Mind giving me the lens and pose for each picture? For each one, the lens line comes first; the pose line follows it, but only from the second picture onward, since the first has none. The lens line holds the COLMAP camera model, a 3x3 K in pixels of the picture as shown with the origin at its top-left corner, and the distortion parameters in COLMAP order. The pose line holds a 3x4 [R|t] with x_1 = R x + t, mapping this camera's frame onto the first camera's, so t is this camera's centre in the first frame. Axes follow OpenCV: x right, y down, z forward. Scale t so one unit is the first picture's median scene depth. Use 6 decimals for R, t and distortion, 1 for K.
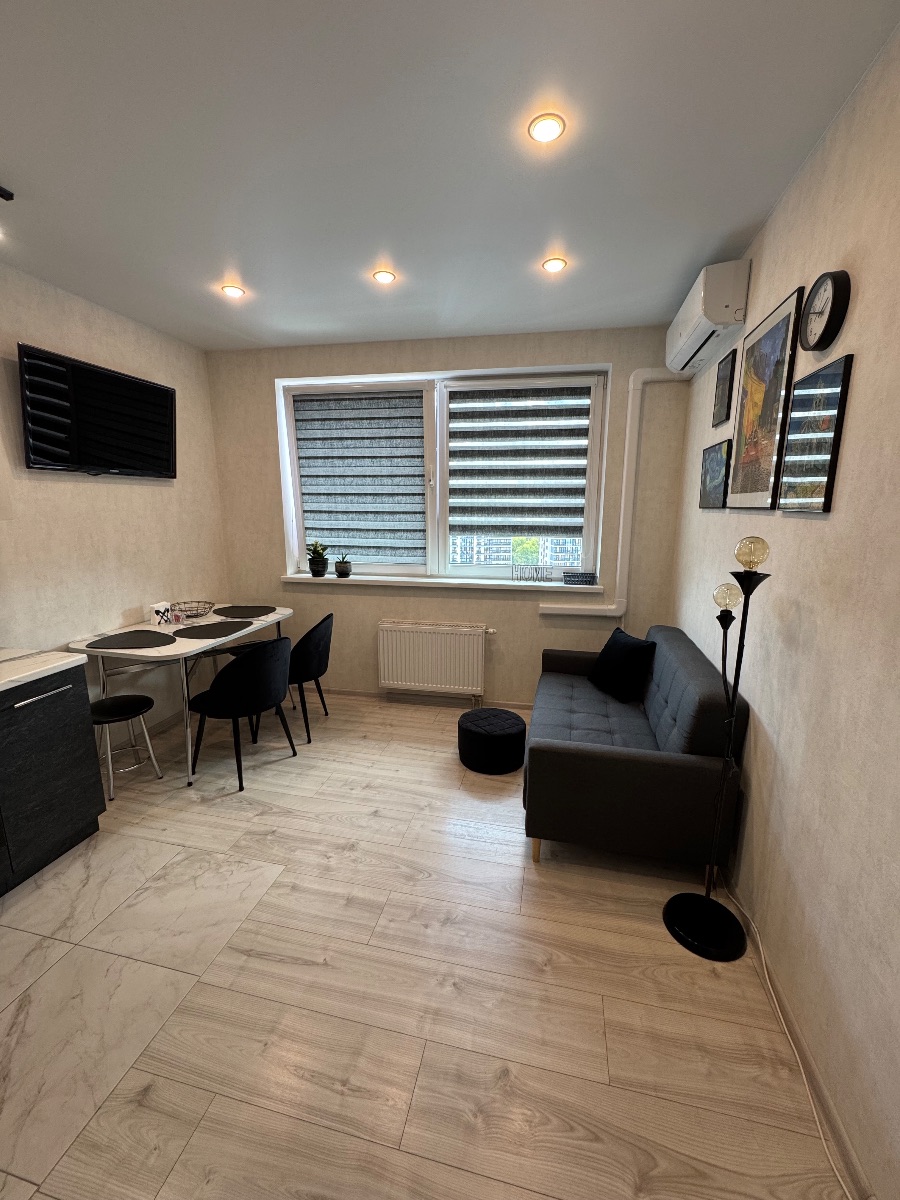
lens RADIAL K [[483.8, 0, 451.3], [0, 483.8, 597.7], [0, 0, 1]] dist [-0.000629, -0.000149]
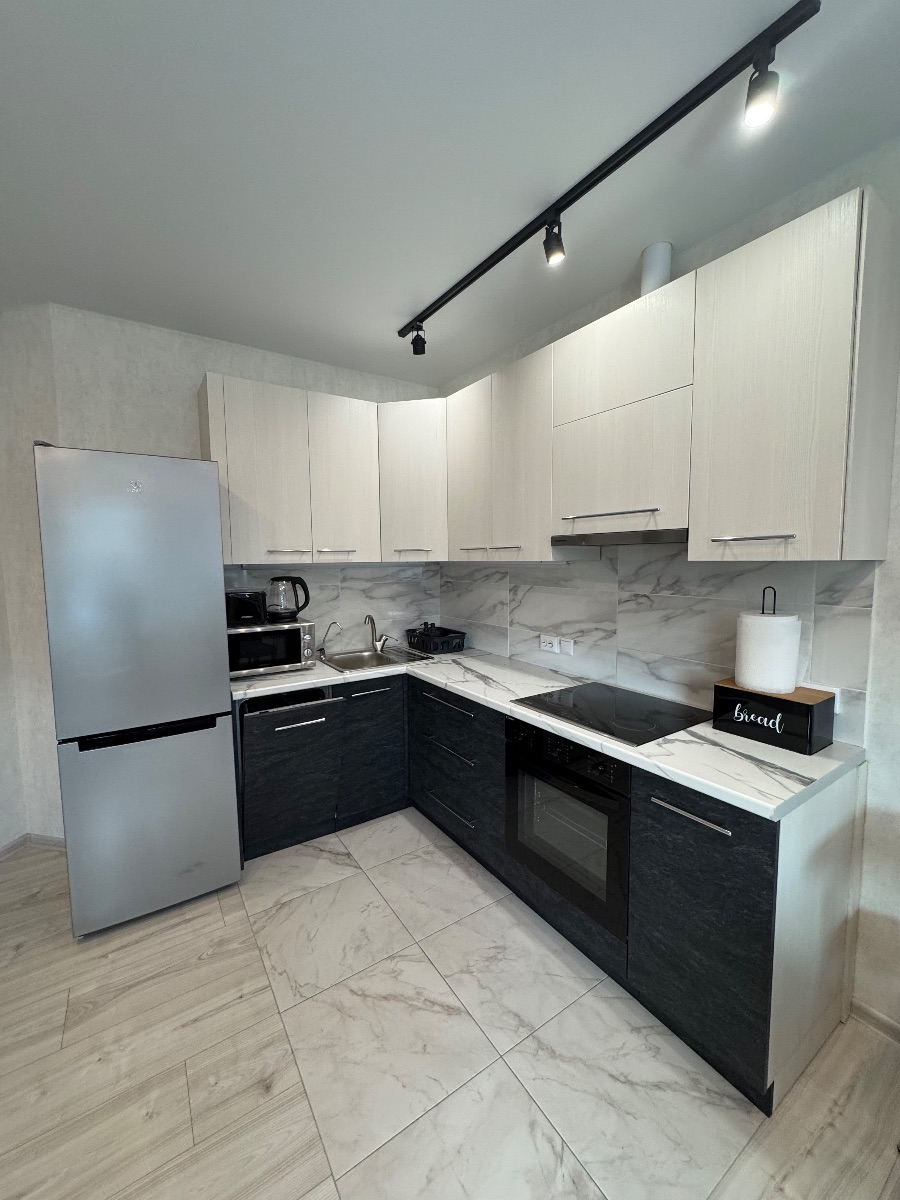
lens RADIAL K [[483.8, 0, 440.3], [0, 483.8, 600.3], [0, 0, 1]] dist [-0.000629, -0.000149]
pose [[-0.704637, 0.043447, -0.708236, -0.156517], [-0.136885, 0.971051, 0.195759, -0.165852], [0.696239, 0.234886, -0.678292, 1.259902]]
